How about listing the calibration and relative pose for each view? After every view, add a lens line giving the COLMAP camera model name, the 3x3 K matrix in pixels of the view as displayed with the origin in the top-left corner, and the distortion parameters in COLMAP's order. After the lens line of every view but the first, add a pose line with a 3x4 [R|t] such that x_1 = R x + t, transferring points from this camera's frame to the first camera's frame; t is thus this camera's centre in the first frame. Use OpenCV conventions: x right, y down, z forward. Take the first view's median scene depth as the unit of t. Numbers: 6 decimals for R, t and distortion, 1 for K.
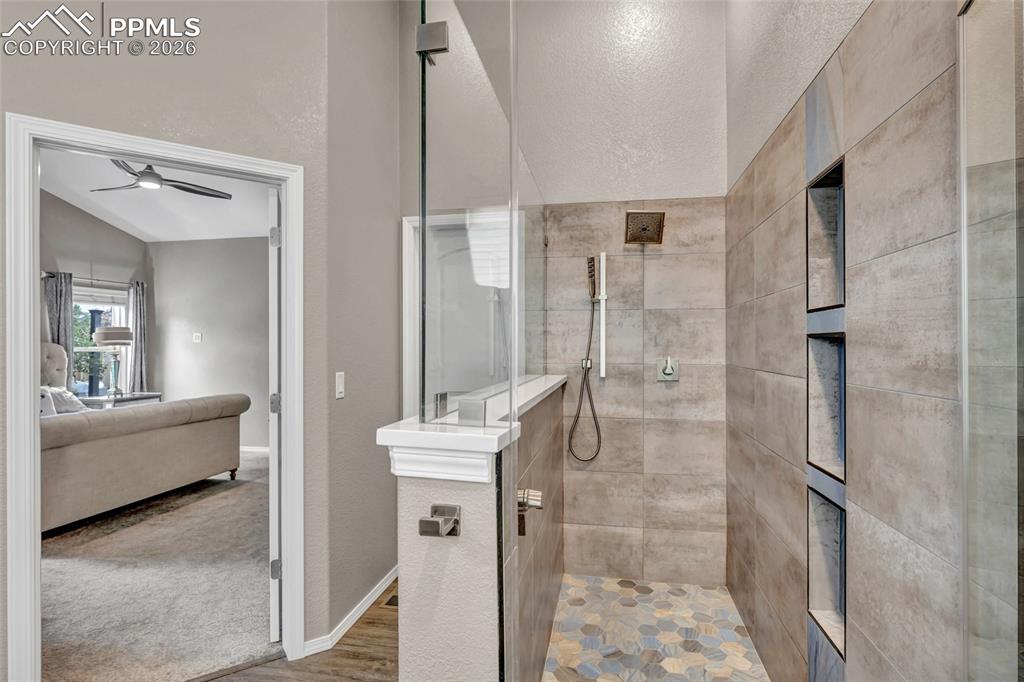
lens RADIAL K [[536.8, 0, 516.2], [0, 536.8, 341.4], [0, 0, 1]] dist [-0.000055, -0.000859]
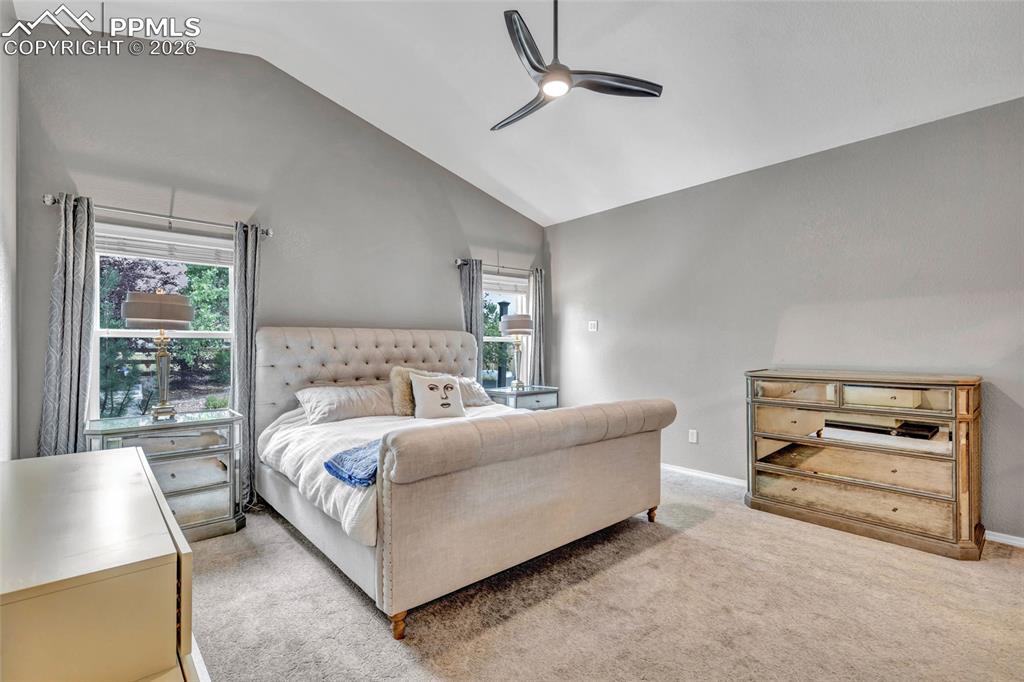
lens RADIAL K [[460.6, 0, 511.8], [0, 460.6, 339.8], [0, 0, 1]] dist [0.003046, 0.000070]
pose [[0.790512, -0.003801, -0.612435, -0.271131], [-0.001302, 0.999968, -0.007886, 0.023440], [0.612446, 0.007031, 0.790481, 0.369965]]
